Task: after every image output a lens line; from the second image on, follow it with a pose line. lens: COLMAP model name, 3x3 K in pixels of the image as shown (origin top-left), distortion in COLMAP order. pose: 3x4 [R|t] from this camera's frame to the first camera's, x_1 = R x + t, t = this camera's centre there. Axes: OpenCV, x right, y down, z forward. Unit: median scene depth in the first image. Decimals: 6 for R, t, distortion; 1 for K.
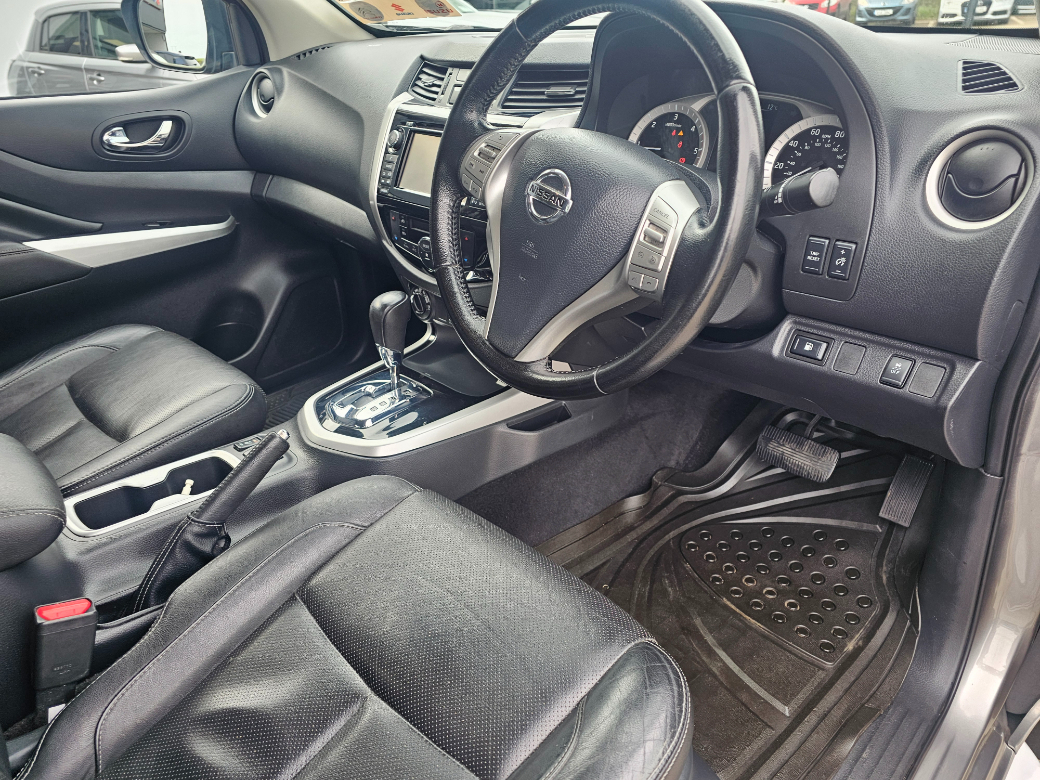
lens RADIAL K [[695.2, 0, 528.7], [0, 695.2, 387.5], [0, 0, 1]] dist [0.047366, -0.035705]
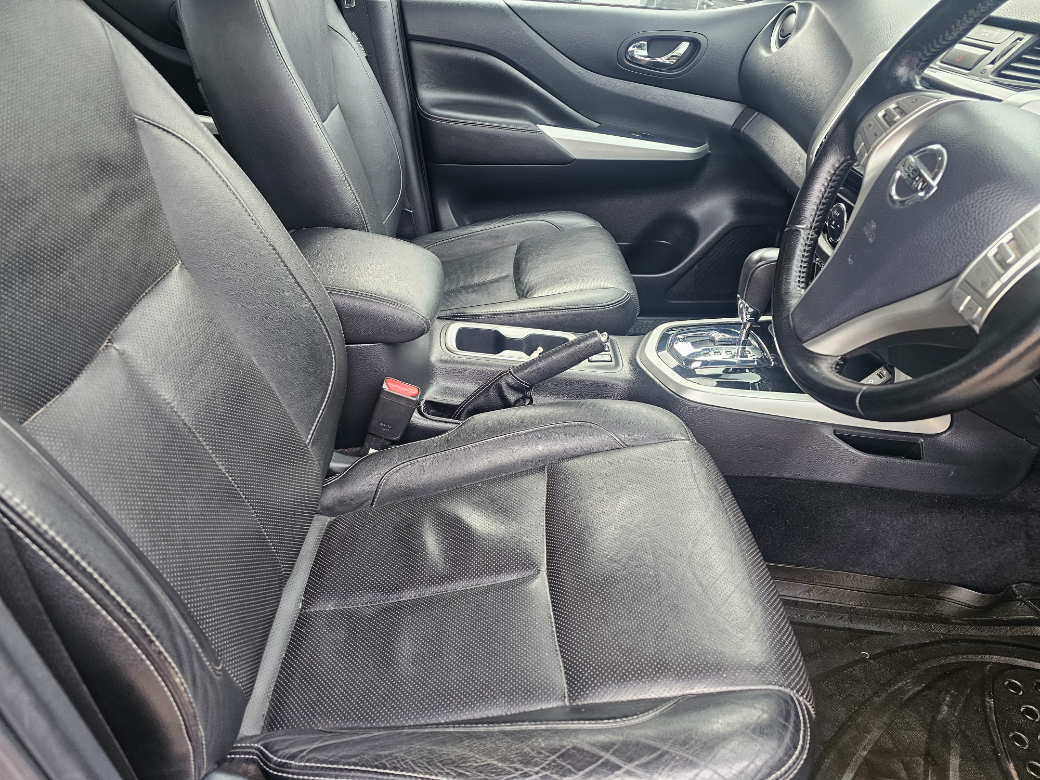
lens RADIAL K [[695.2, 0, 528.7], [0, 695.2, 387.5], [0, 0, 1]] dist [0.047366, -0.035705]
pose [[0.726420, 0.417261, -0.546083, 0.167223], [-0.379770, 0.905970, 0.187066, -0.017659], [0.572790, 0.071497, 0.816578, 0.043179]]
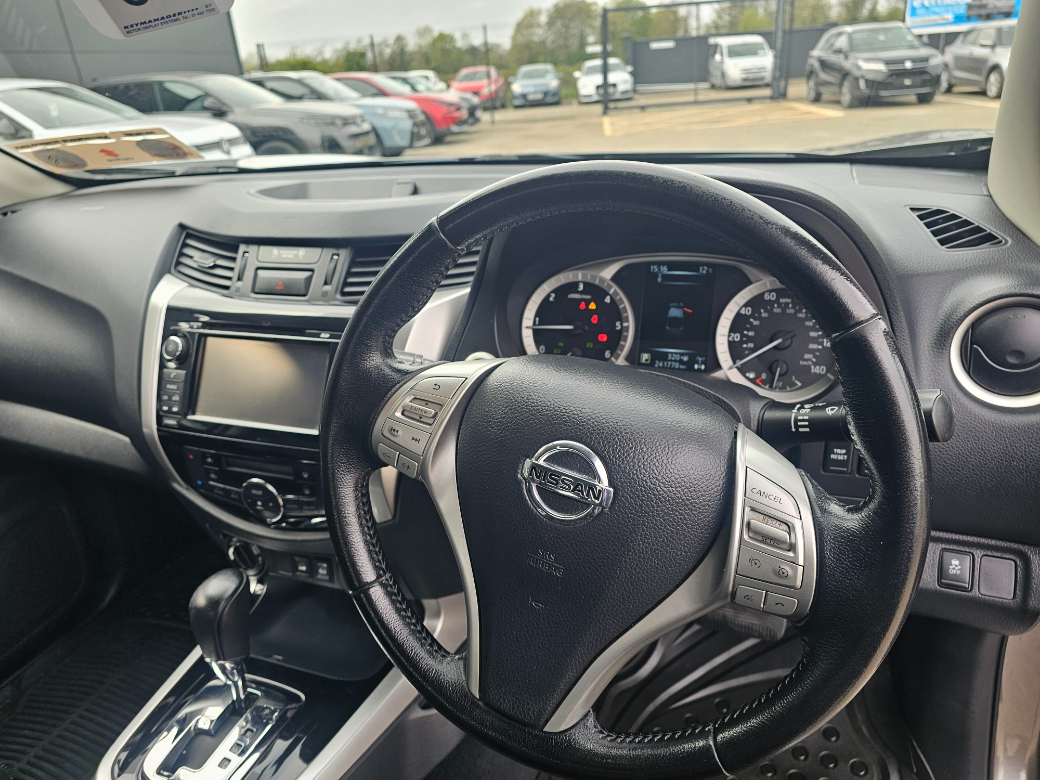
lens RADIAL K [[704.9, 0, 517.5], [0, 704.9, 374.8], [0, 0, 1]] dist [0.075799, -0.100713]
pose [[0.917598, -0.185827, 0.351401, -0.146891], [0.227755, 0.970292, -0.081620, -0.213669], [-0.325794, 0.154928, 0.932661, 0.250336]]
